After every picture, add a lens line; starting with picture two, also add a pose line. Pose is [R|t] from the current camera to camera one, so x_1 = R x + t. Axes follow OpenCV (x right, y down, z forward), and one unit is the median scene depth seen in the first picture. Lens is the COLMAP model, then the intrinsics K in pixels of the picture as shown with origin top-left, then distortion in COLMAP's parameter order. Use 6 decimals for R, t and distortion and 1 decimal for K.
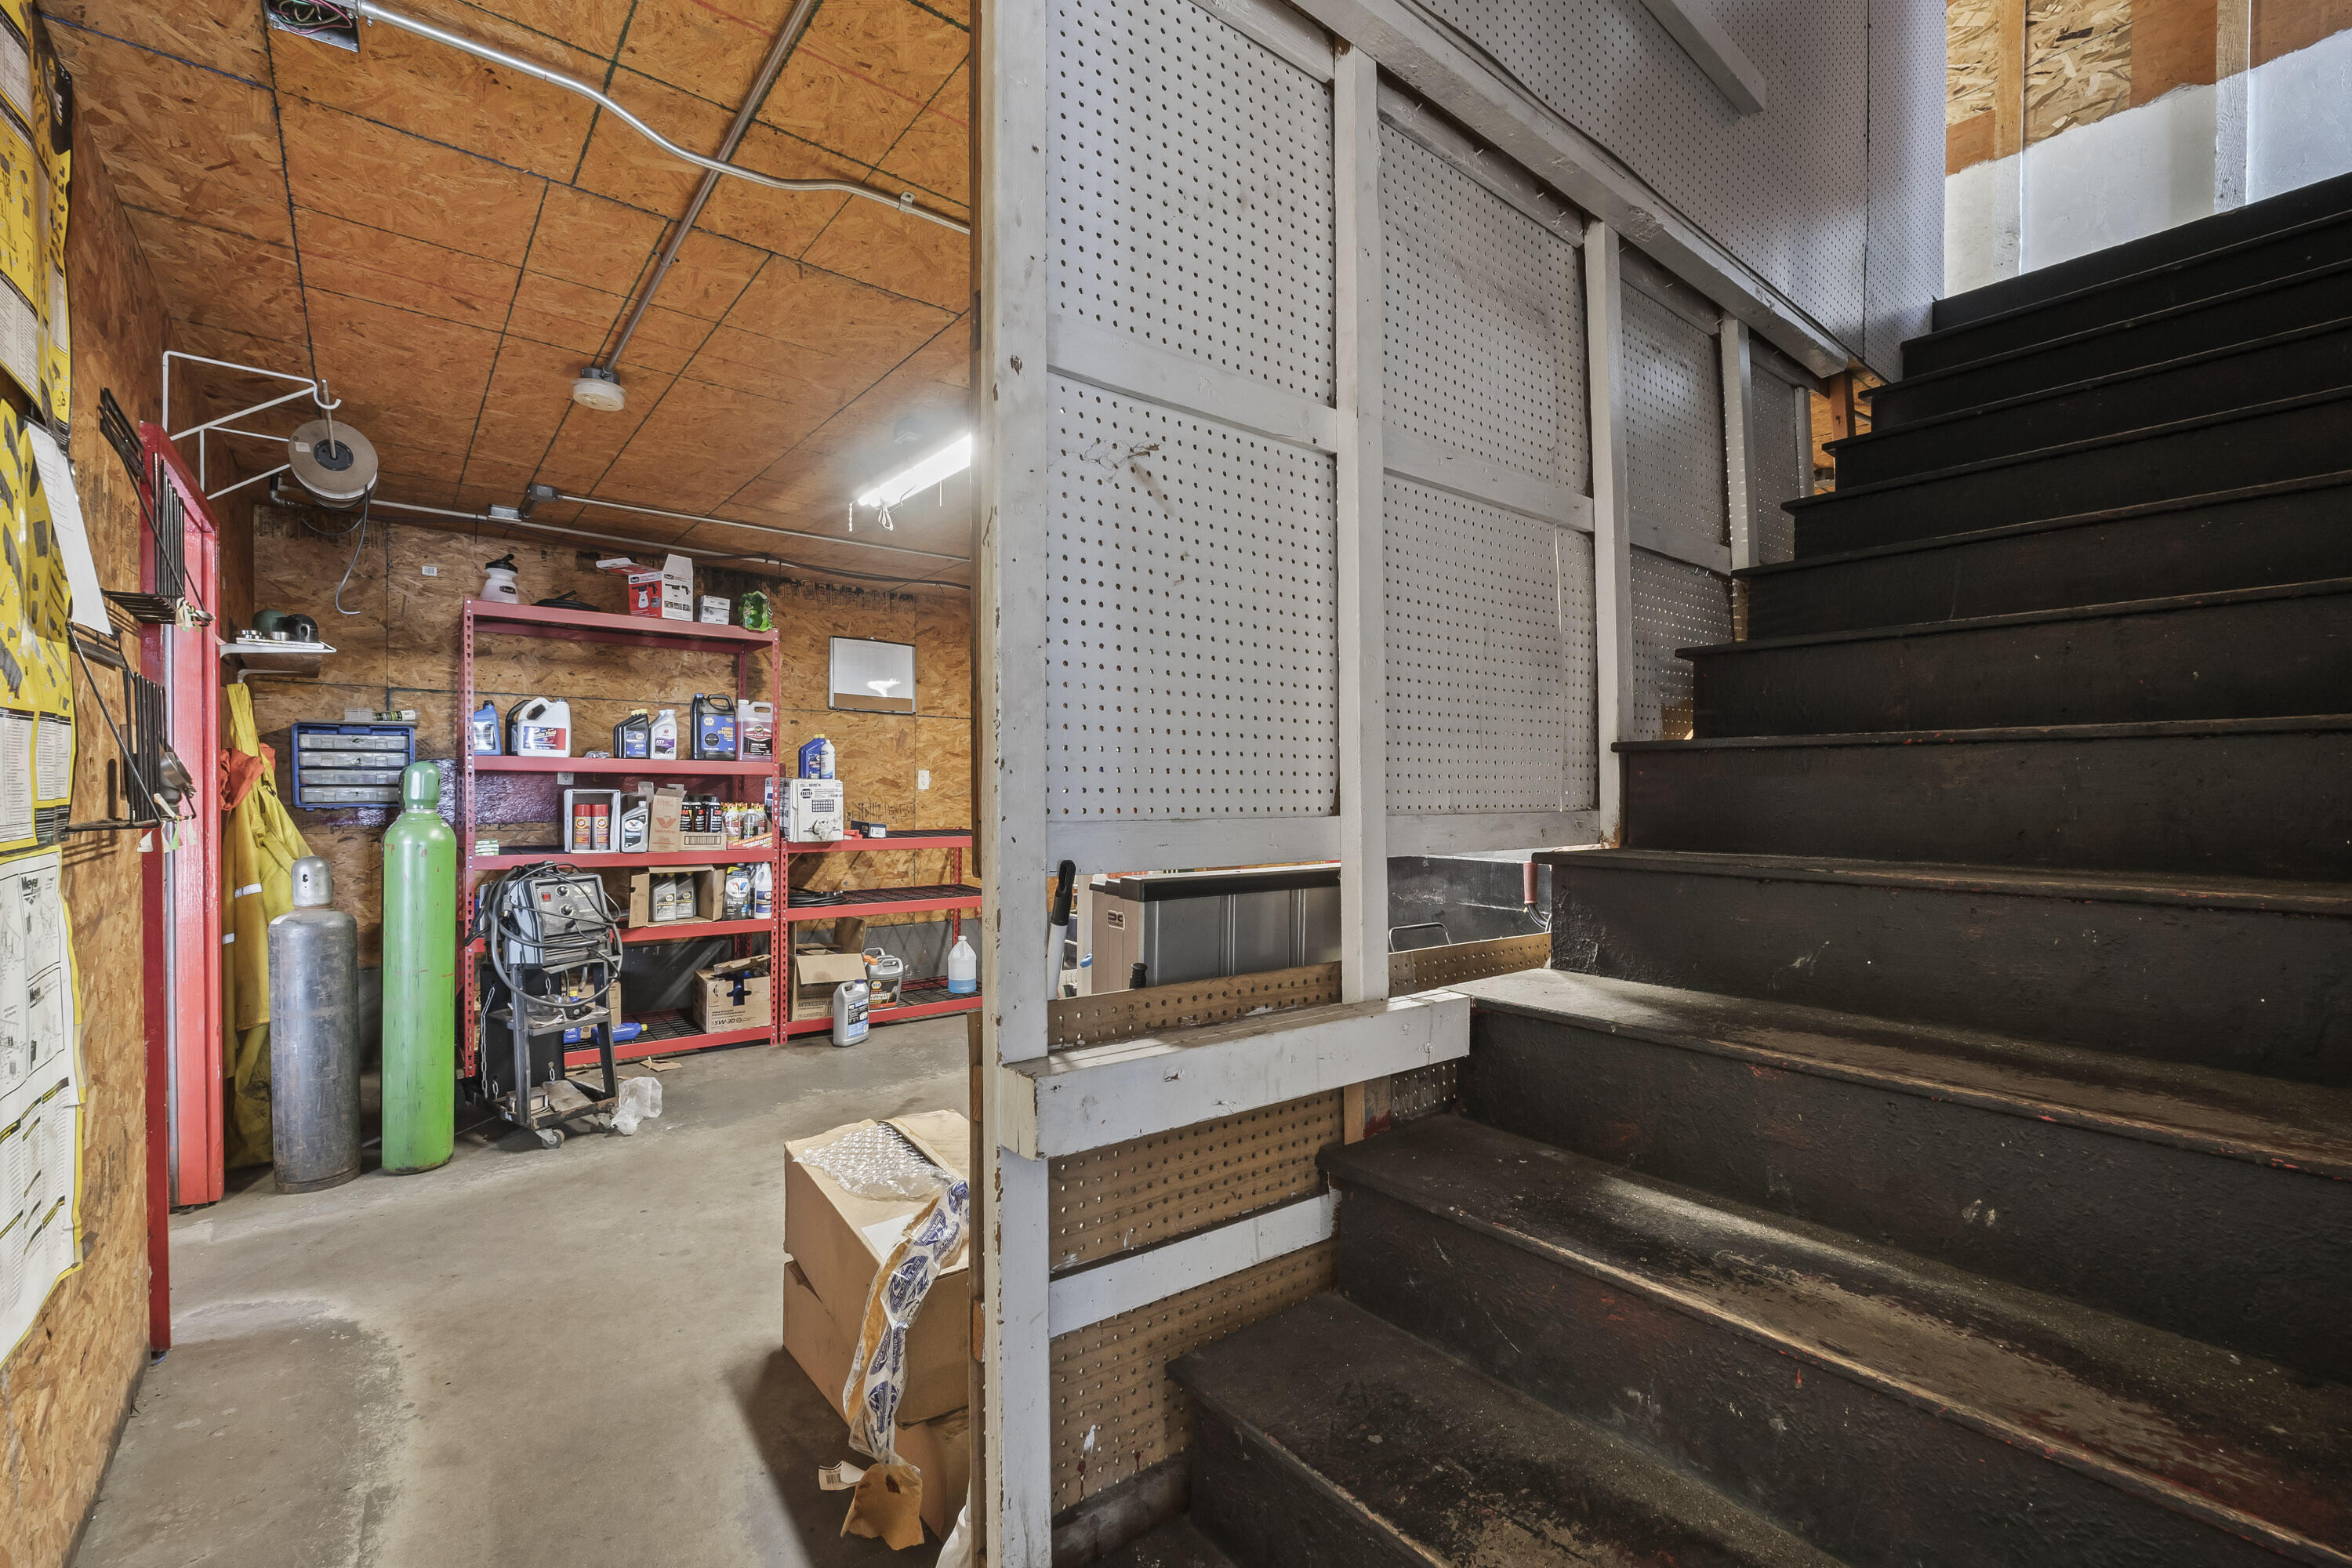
lens RADIAL K [[1010.0, 0, 1178.5], [0, 1010.0, 788.6], [0, 0, 1]] dist [0.000103, 0.000057]
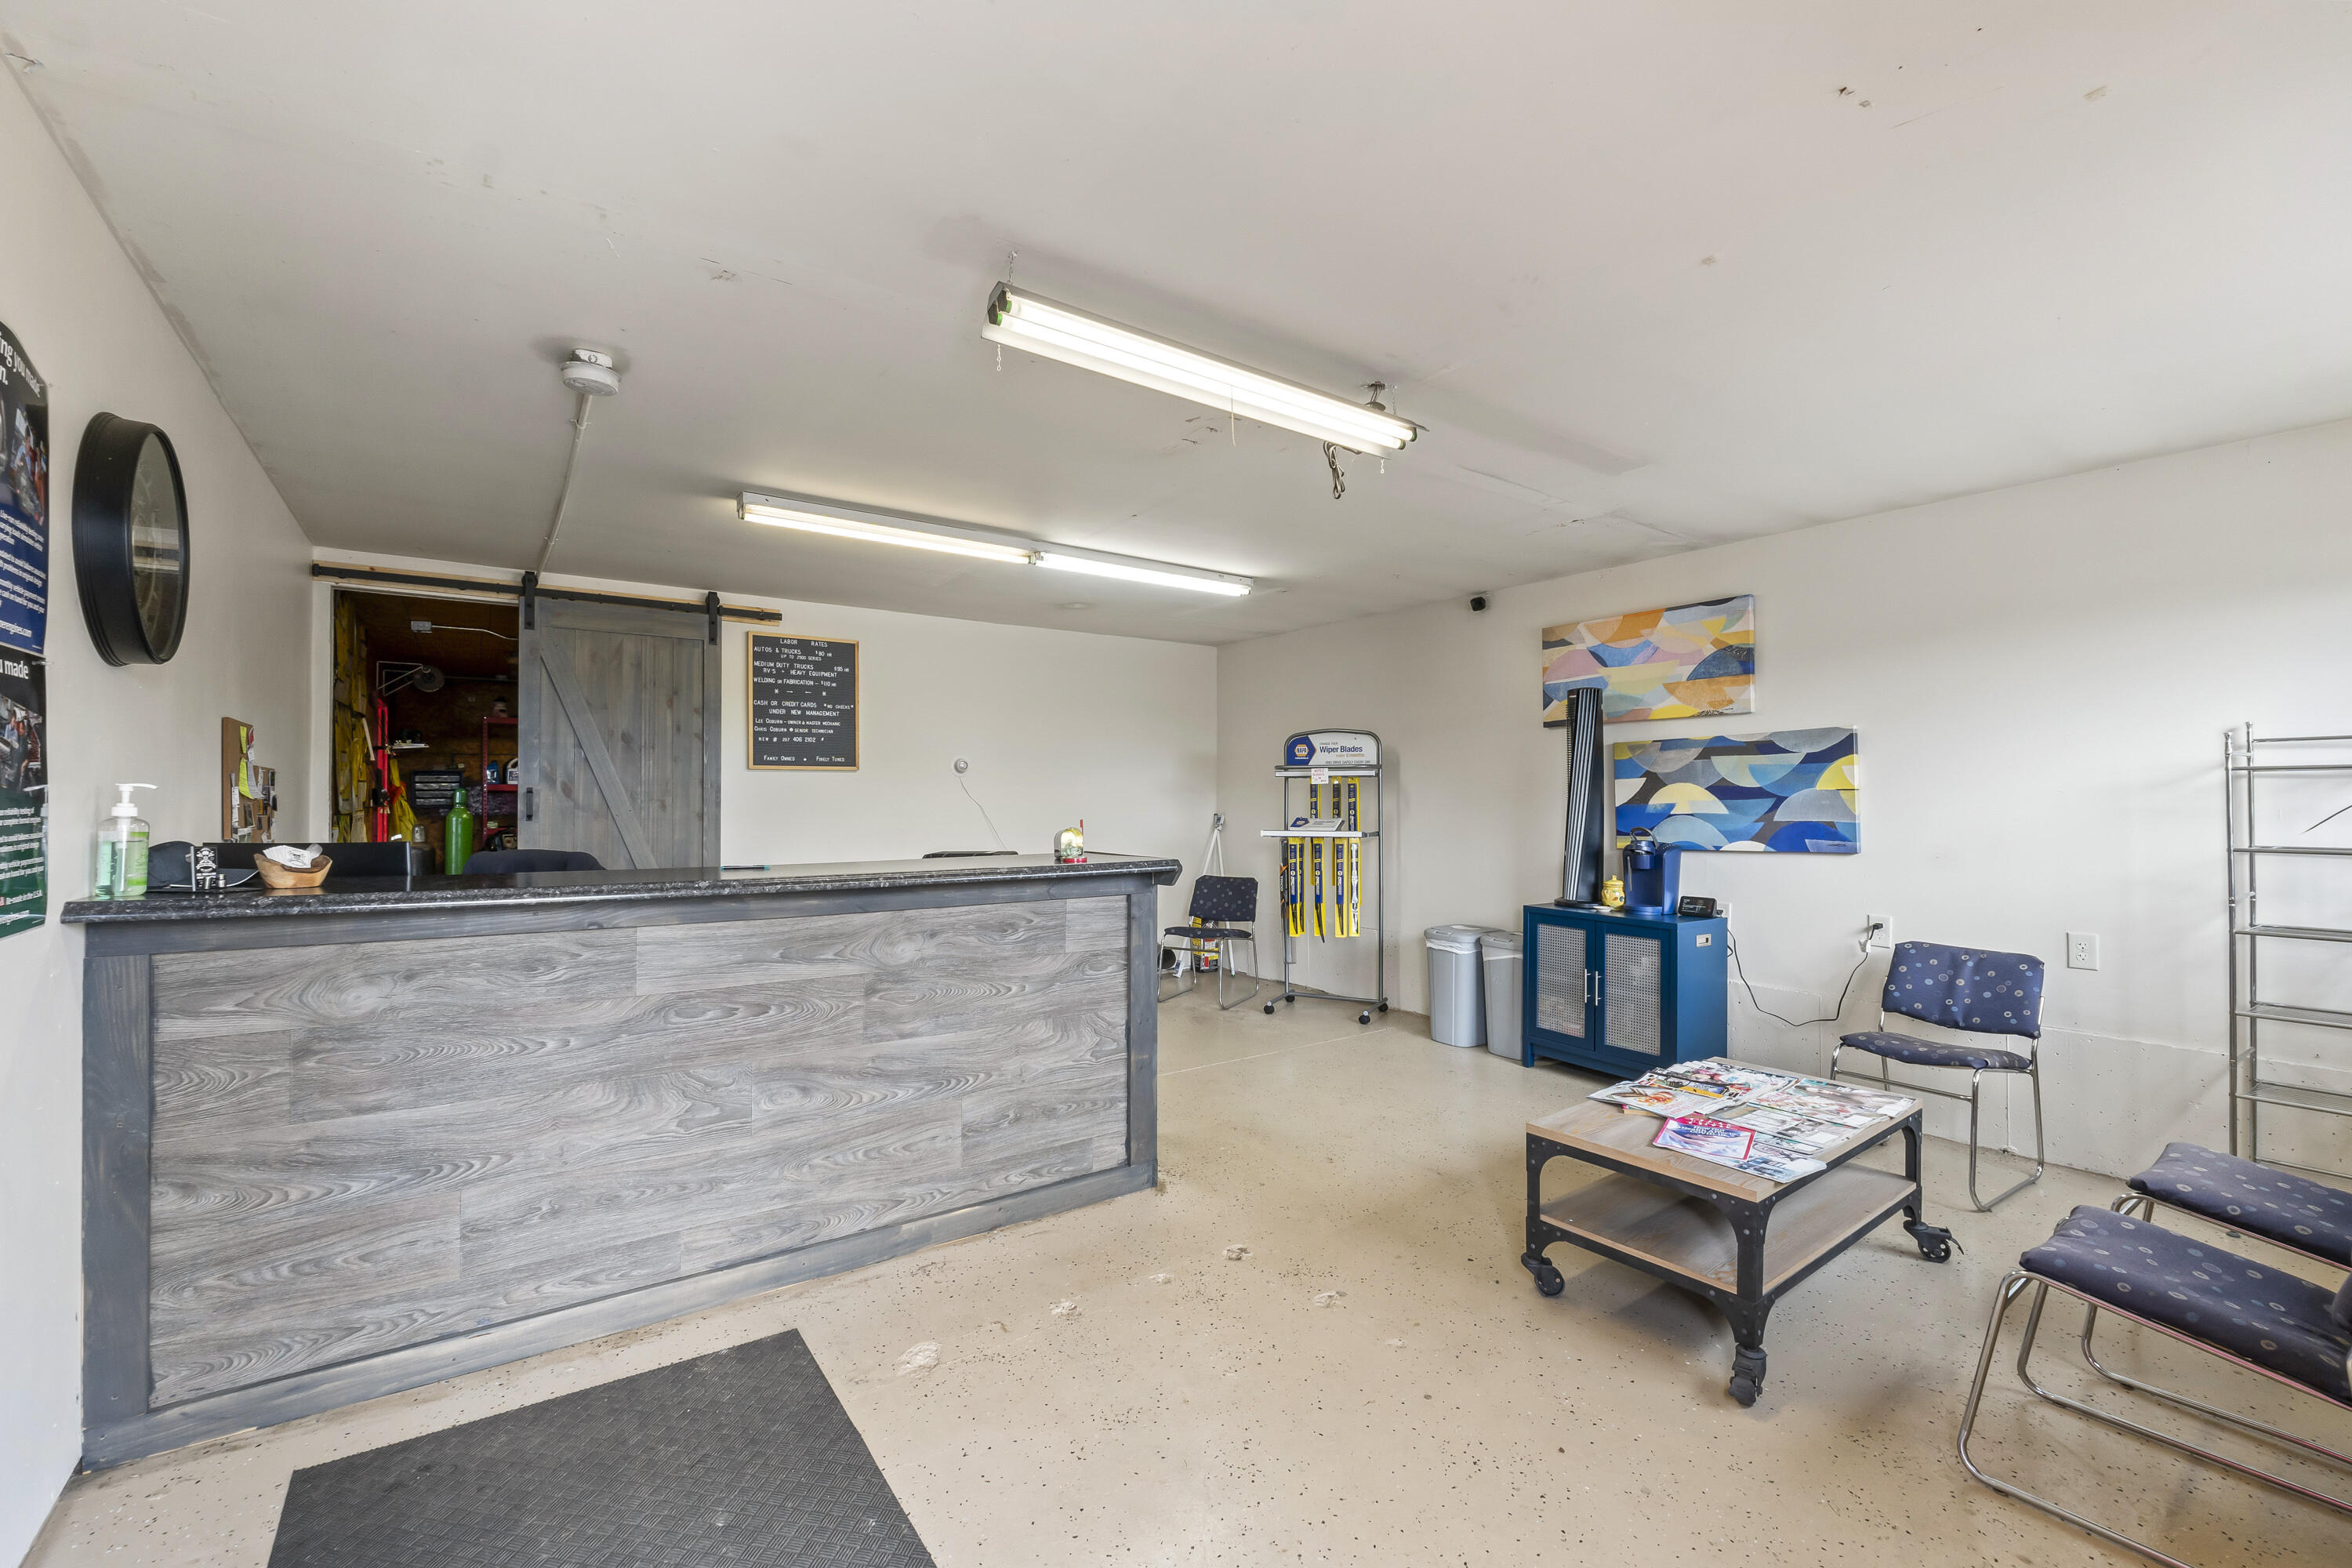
lens RADIAL K [[1010.0, 0, 1174.9], [0, 1010.0, 791.7], [0, 0, 1]] dist [0.000103, 0.000057]
pose [[0.997568, 0.001334, -0.069687, 1.085294], [-0.002048, 0.999946, -0.010187, 0.004140], [0.069669, 0.010305, 0.997517, -1.253253]]
